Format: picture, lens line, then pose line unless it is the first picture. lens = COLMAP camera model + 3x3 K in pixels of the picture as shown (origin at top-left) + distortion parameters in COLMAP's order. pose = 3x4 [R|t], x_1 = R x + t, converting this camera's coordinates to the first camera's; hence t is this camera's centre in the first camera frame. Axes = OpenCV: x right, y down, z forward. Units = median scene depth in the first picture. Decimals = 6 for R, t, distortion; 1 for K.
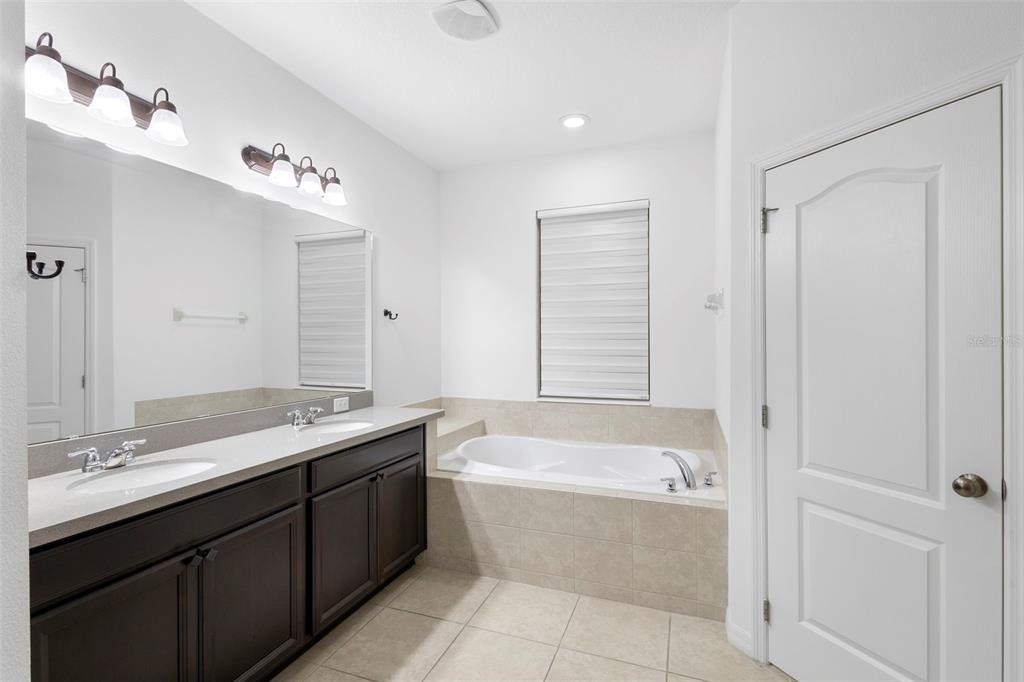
lens RADIAL K [[465.8, 0, 511.2], [0, 465.8, 340.0], [0, 0, 1]] dist [0.010266, -0.000168]
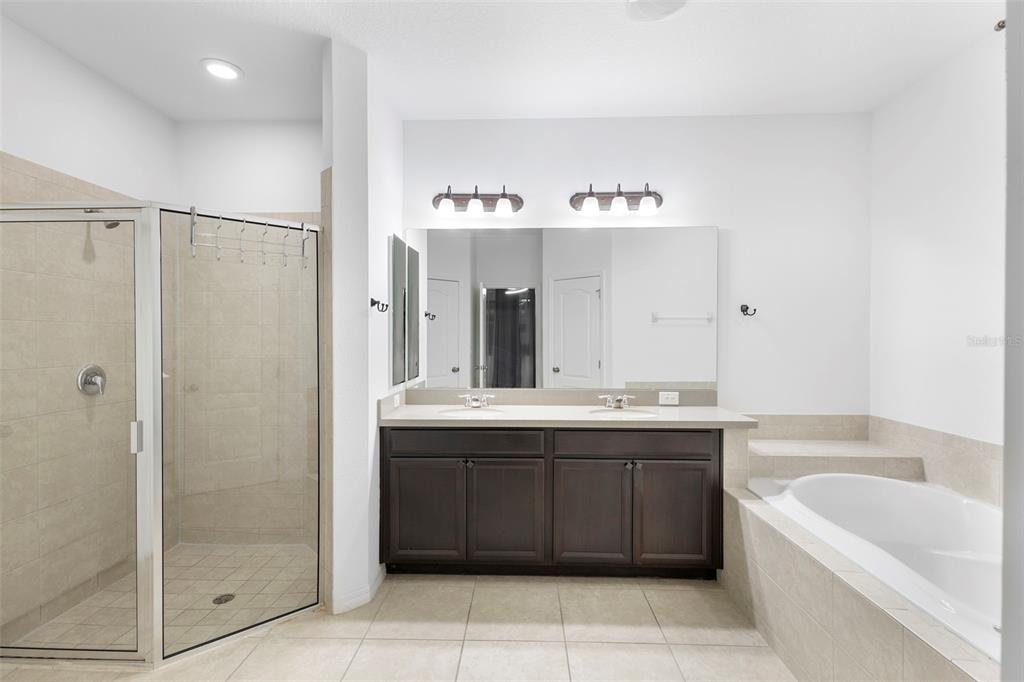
lens RADIAL K [[465.8, 0, 511.2], [0, 465.8, 340.0], [0, 0, 1]] dist [0.010266, -0.000168]
pose [[0.326435, 0.008152, -0.945184, 0.538846], [-0.002472, 0.999967, 0.007771, -0.002196], [0.945216, -0.000201, 0.326444, 0.318144]]
